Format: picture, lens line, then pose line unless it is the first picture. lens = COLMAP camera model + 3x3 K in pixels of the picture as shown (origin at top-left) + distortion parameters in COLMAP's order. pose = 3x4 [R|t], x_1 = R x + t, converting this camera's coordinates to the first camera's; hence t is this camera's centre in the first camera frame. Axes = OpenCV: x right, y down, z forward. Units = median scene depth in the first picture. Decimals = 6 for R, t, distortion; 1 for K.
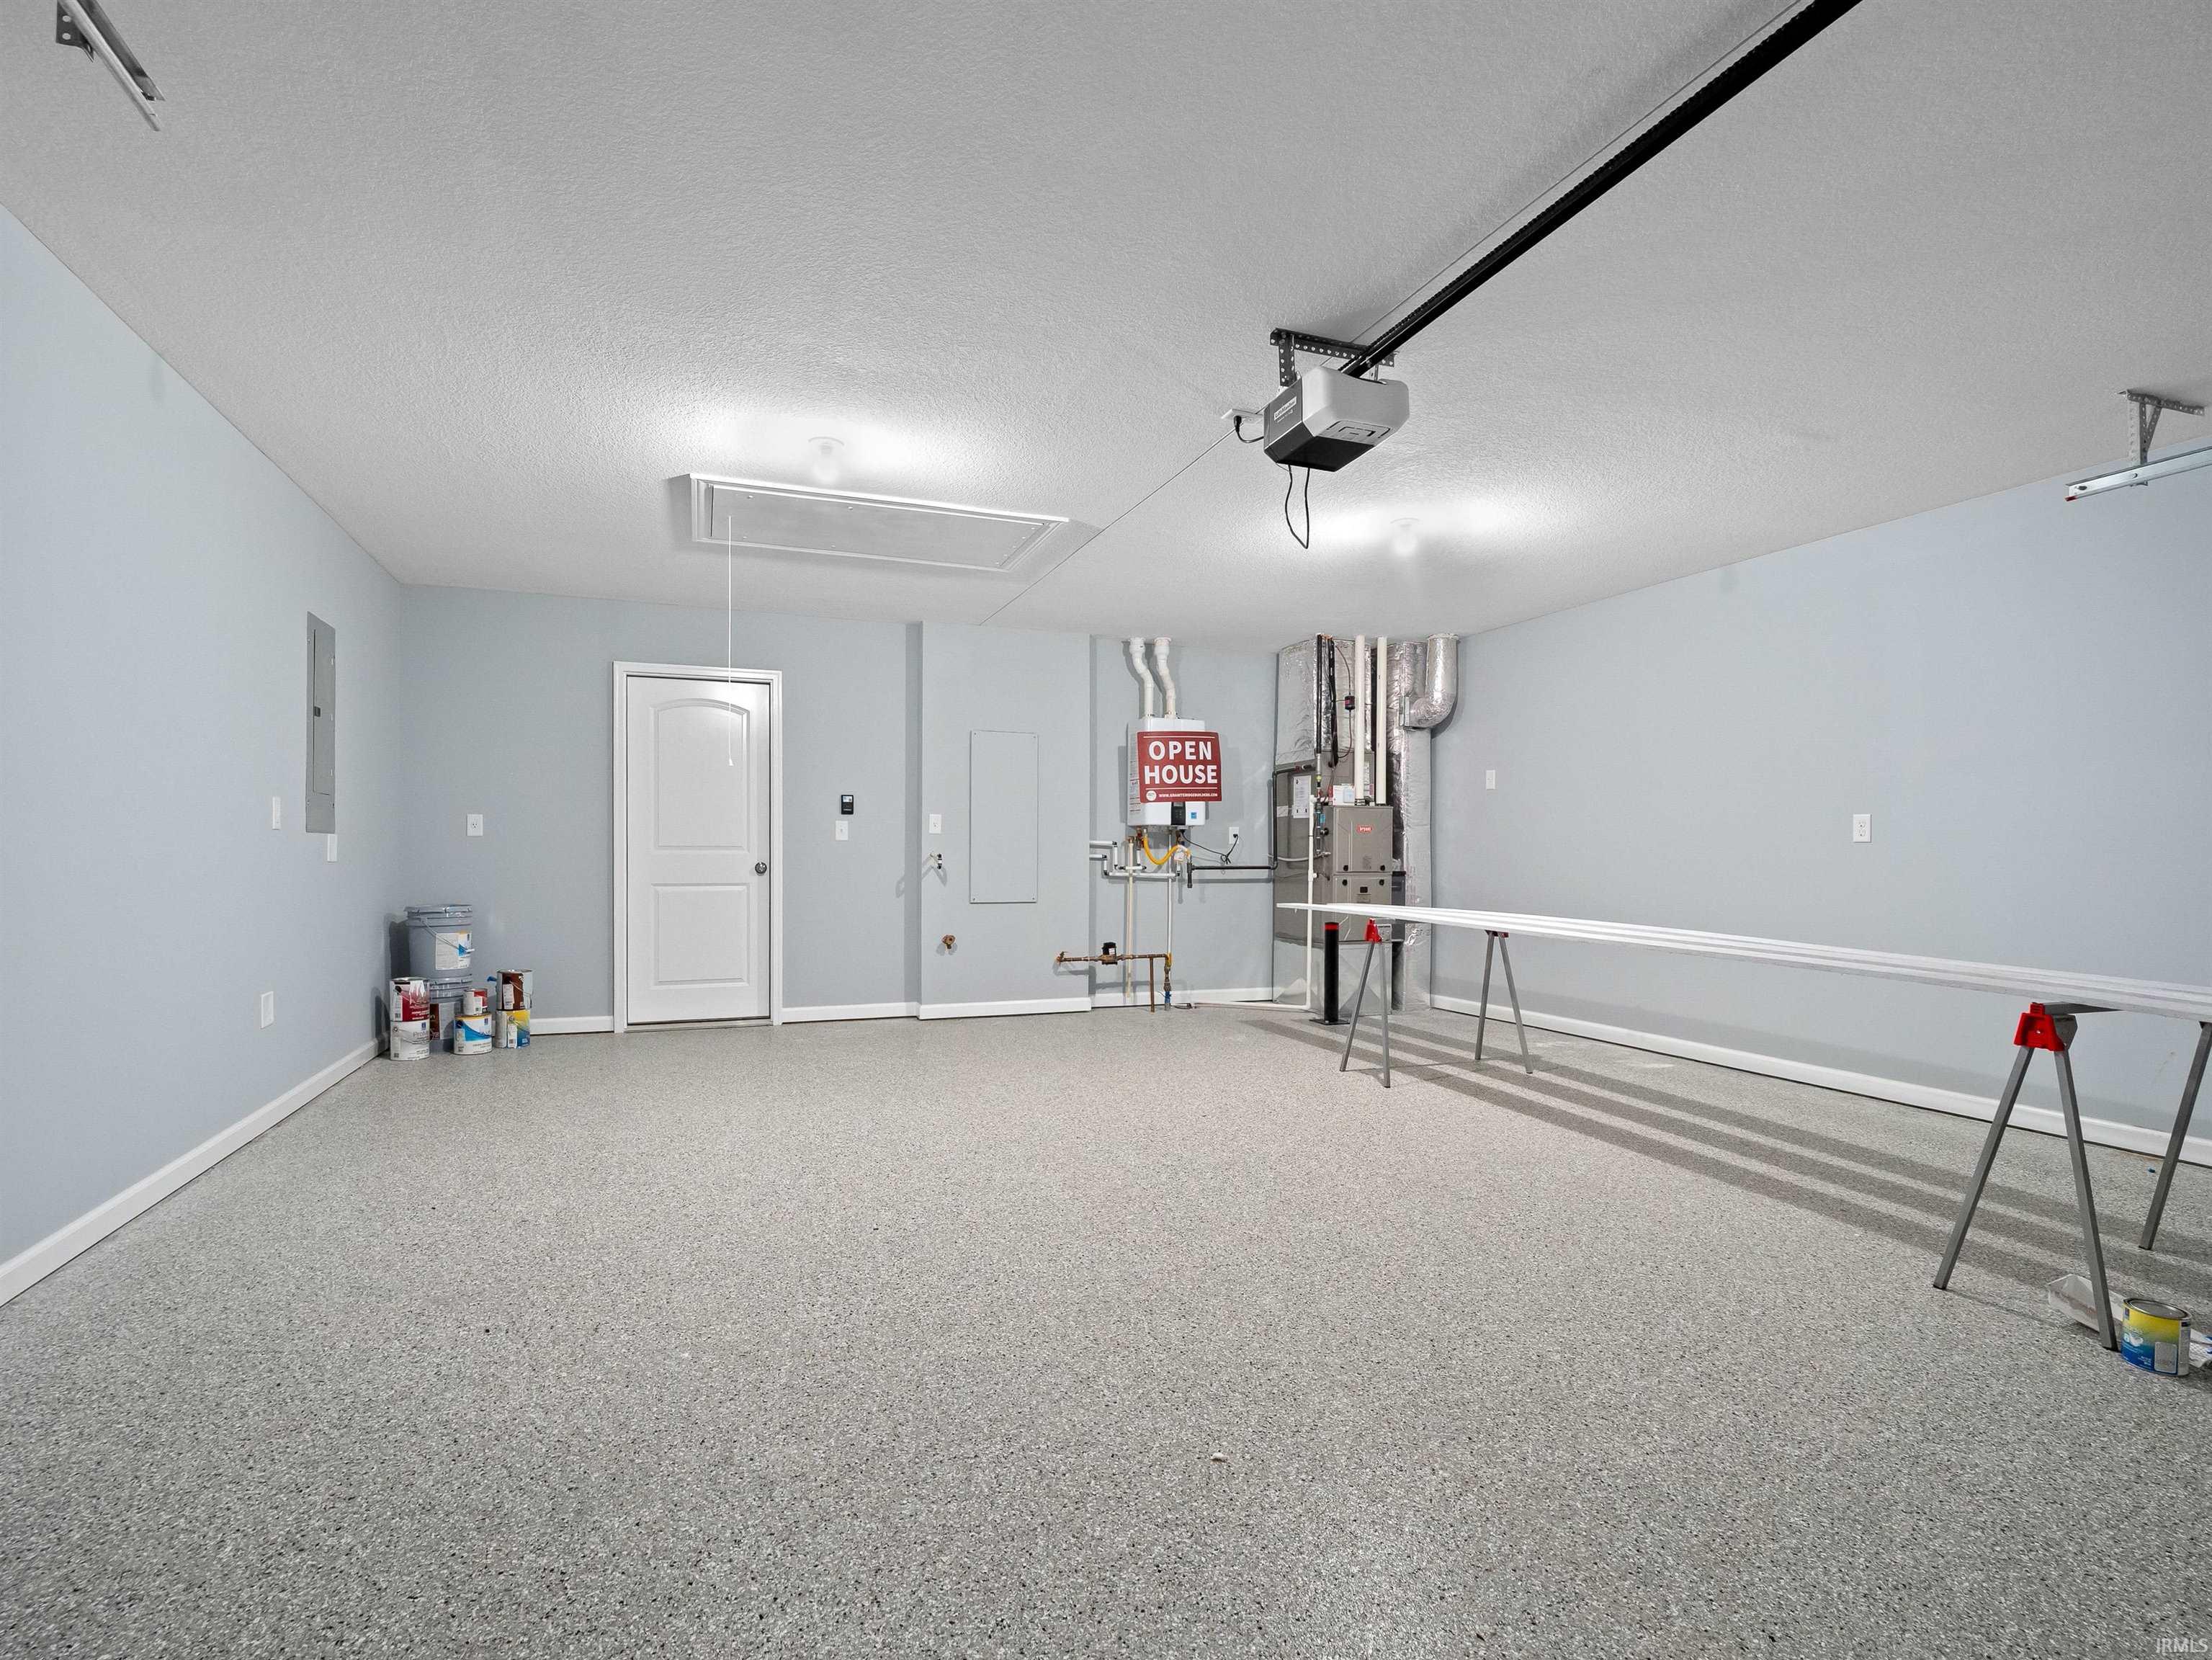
lens RADIAL K [[1086.8, 0, 1090.4], [0, 1086.8, 828.8], [0, 0, 1]] dist [0.012049, -0.016314]
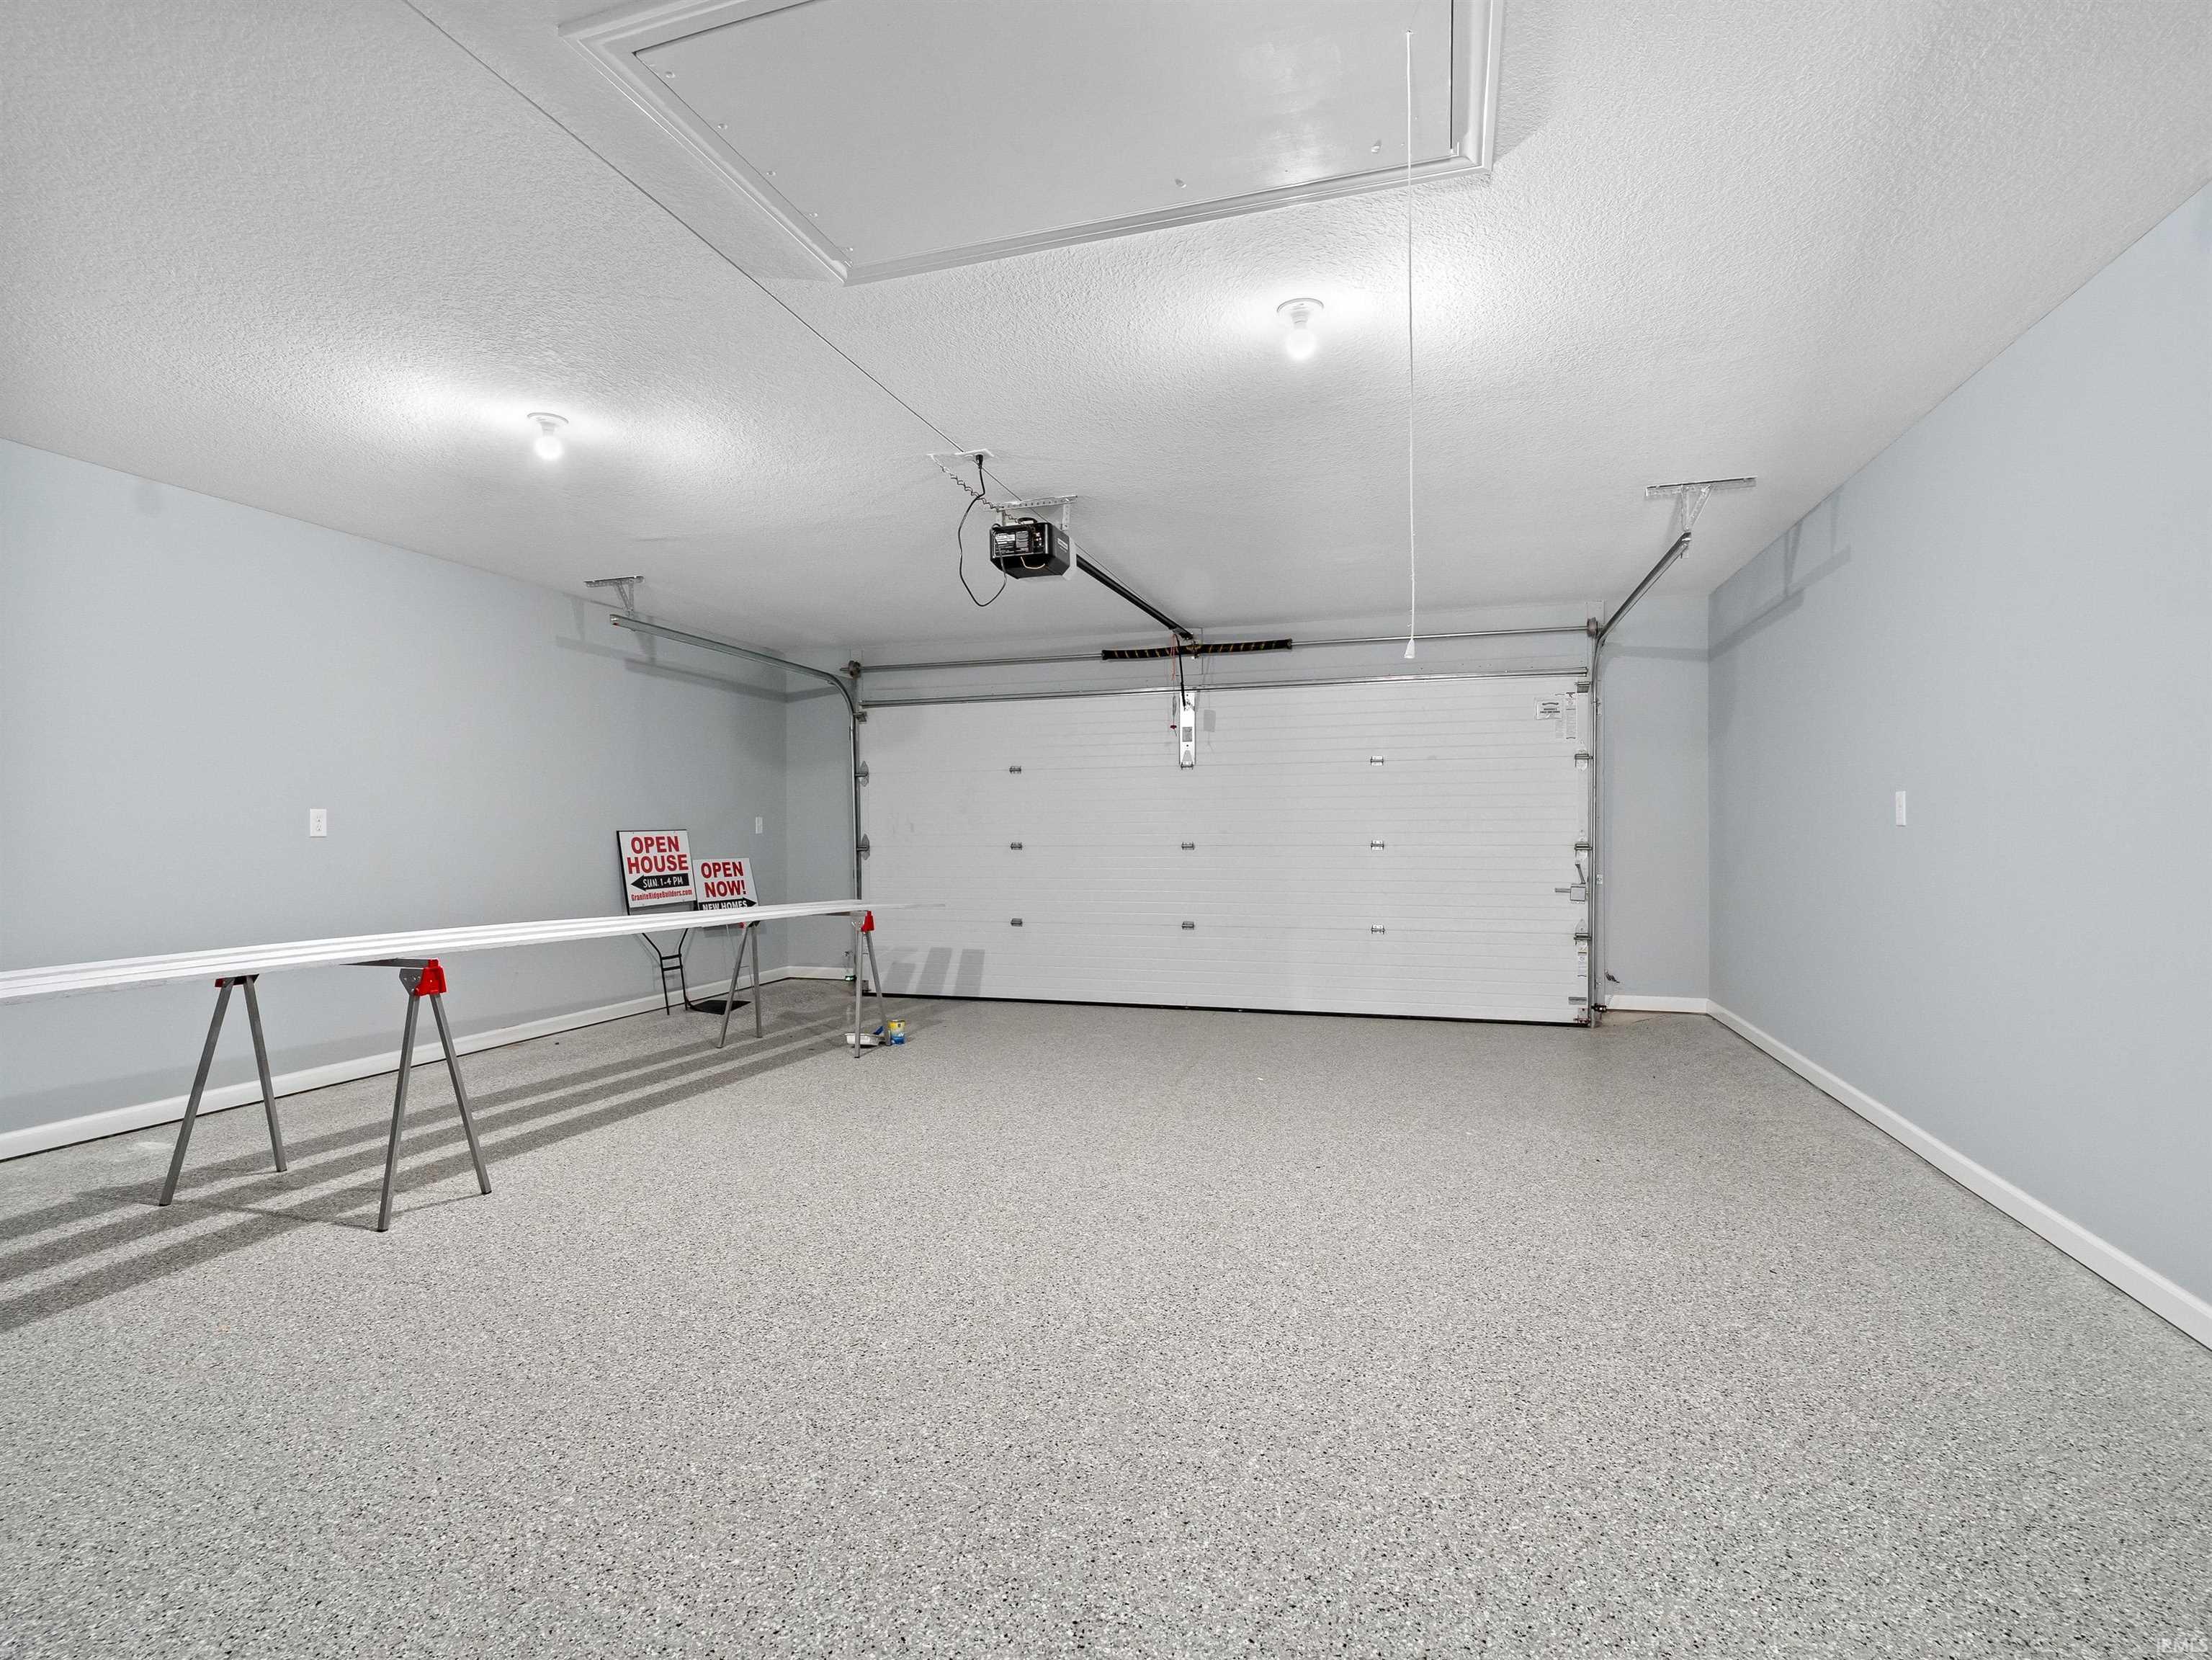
lens RADIAL K [[1086.8, 0, 1090.4], [0, 1086.8, 828.8], [0, 0, 1]] dist [0.012049, -0.016314]
pose [[-0.791599, -0.000434, 0.611040, -0.524716], [-0.013993, 0.999750, -0.017418, 0.013156], [-0.610880, -0.022338, -0.791408, 1.514440]]
